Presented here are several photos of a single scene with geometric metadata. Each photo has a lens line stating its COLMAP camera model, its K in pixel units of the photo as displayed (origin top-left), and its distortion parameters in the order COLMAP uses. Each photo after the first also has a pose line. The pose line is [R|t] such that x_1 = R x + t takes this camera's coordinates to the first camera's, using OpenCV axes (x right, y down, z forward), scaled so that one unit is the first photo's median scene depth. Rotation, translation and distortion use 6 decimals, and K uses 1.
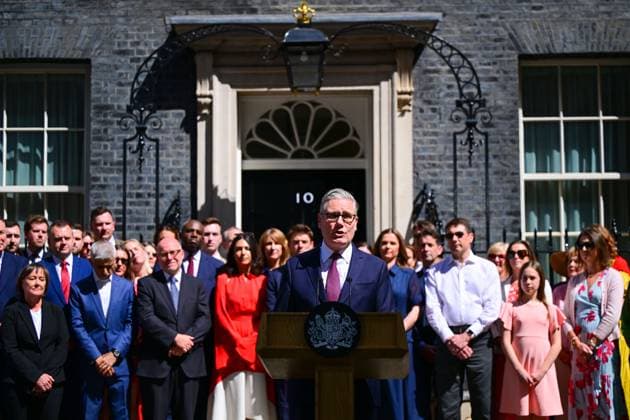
lens RADIAL K [[1248.5, 0, 315.0], [0, 1248.5, 210.0], [0, 0, 1]] dist [-0.037486, -0.014660]
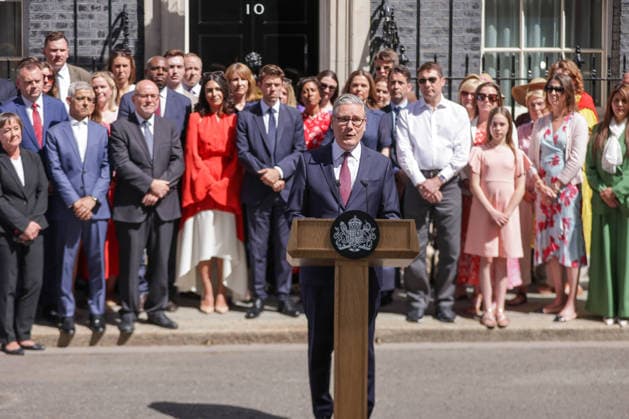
lens RADIAL K [[1484.5, 0, 314.5], [0, 1484.5, 209.5], [0, 0, 1]] dist [-0.082570, -0.127015]
pose [[0.996865, 0.001605, 0.079102, -0.072729], [-0.016553, 0.981897, 0.188689, -0.102168], [-0.077368, -0.189407, 0.978846, -0.184872]]
